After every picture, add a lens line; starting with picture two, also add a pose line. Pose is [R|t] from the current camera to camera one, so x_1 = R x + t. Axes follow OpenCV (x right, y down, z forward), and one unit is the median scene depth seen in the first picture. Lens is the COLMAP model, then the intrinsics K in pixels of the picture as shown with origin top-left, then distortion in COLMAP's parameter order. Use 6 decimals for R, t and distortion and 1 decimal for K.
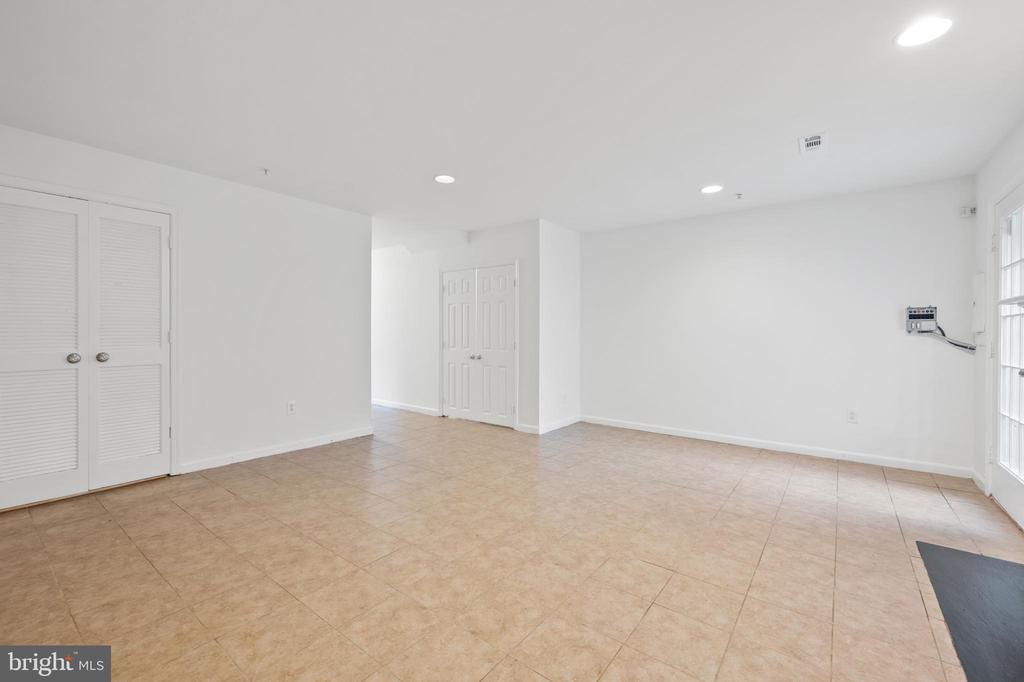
lens RADIAL K [[418.7, 0, 514.5], [0, 418.7, 341.1], [0, 0, 1]] dist [0.000541, 0.000006]
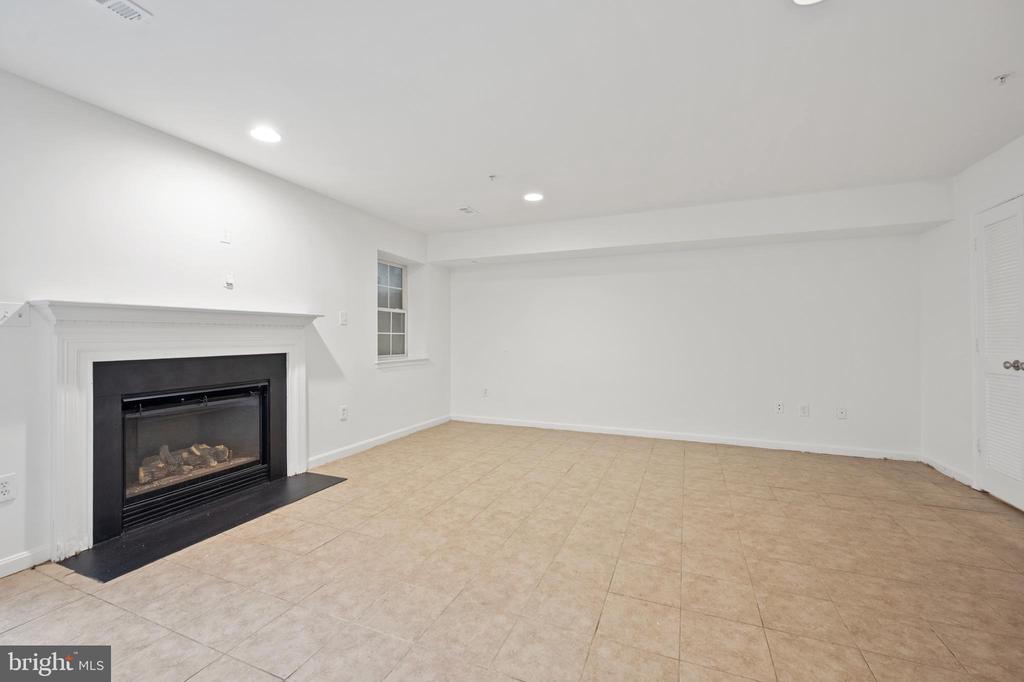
lens RADIAL K [[418.7, 0, 514.5], [0, 418.7, 341.1], [0, 0, 1]] dist [0.000541, 0.000006]
pose [[-0.963579, -0.002303, -0.267414, 0.385672], [-0.009497, 0.999627, 0.025610, -0.035030], [0.267255, 0.027216, -0.963241, 1.980630]]
